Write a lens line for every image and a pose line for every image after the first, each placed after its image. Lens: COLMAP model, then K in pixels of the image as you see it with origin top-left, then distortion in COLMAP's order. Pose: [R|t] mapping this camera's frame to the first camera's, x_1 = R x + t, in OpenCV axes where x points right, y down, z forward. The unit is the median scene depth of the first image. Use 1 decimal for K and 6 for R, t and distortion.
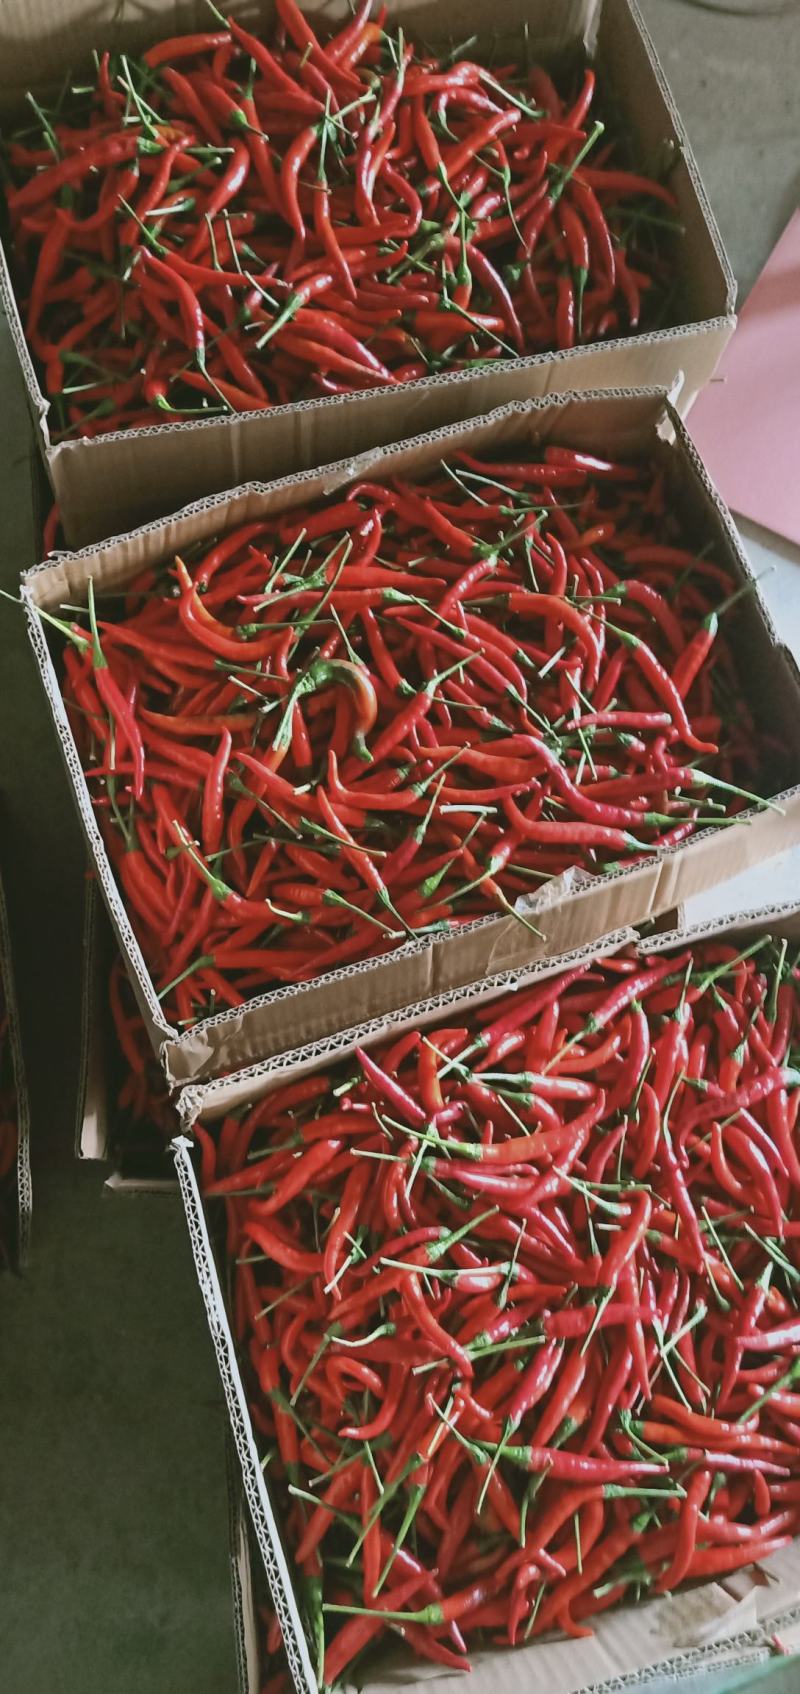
lens RADIAL K [[1220.0, 0, 400.0], [0, 1220.0, 847.0], [0, 0, 1]] dist [0.002590, -0.001944]
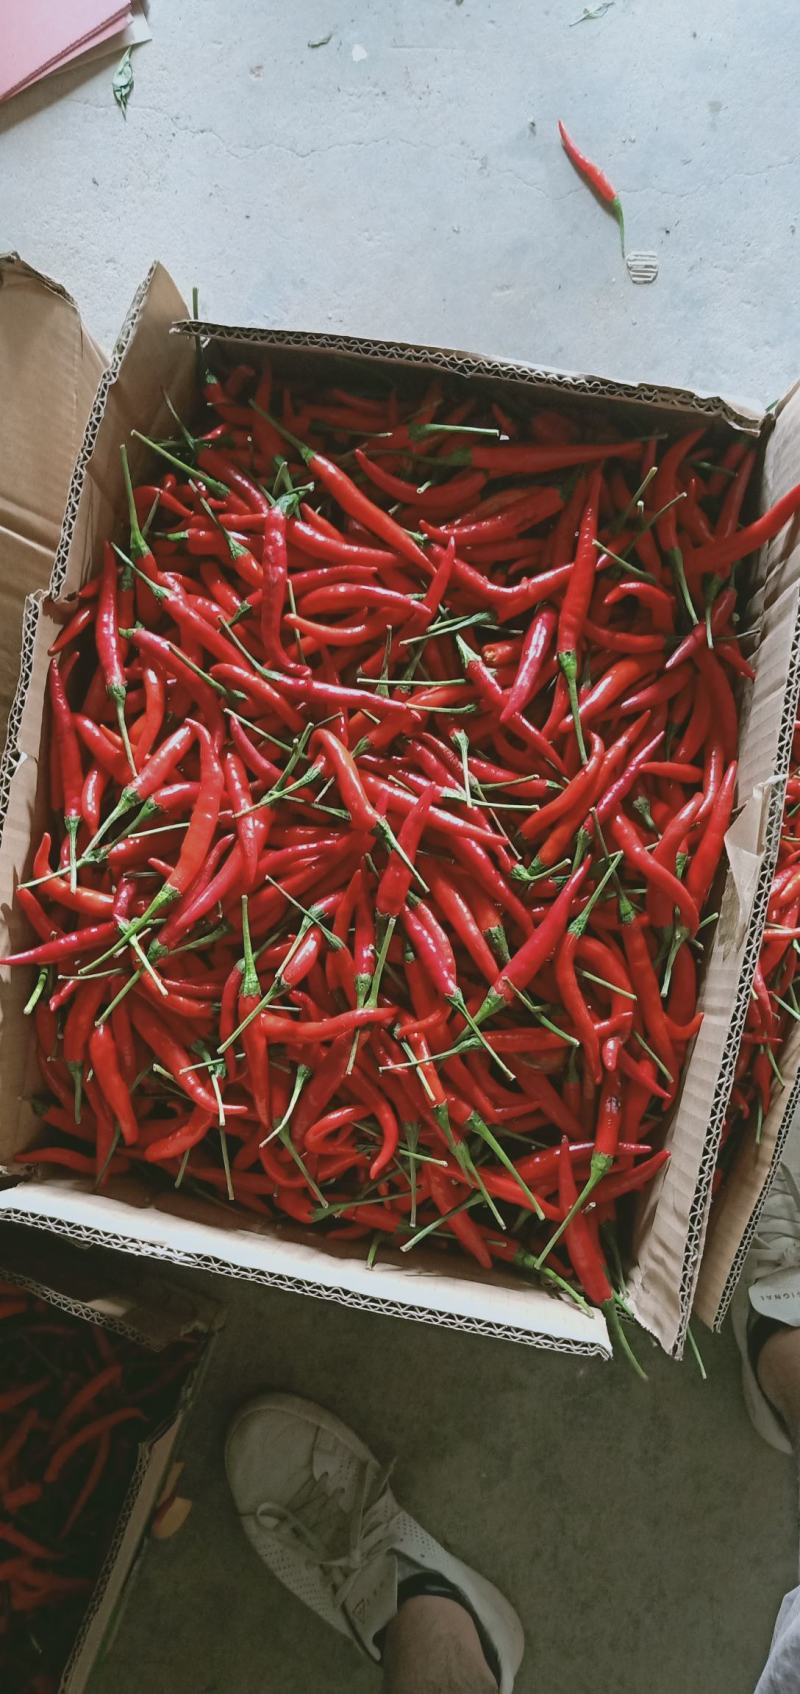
lens RADIAL K [[1220.0, 0, 400.0], [0, 1220.0, 847.0], [0, 0, 1]] dist [0.002590, -0.001944]
pose [[0.455800, -0.889415, -0.034447, 0.190090], [0.877183, 0.442293, 0.186887, 0.217305], [-0.150985, -0.115399, 0.981777, 0.154677]]
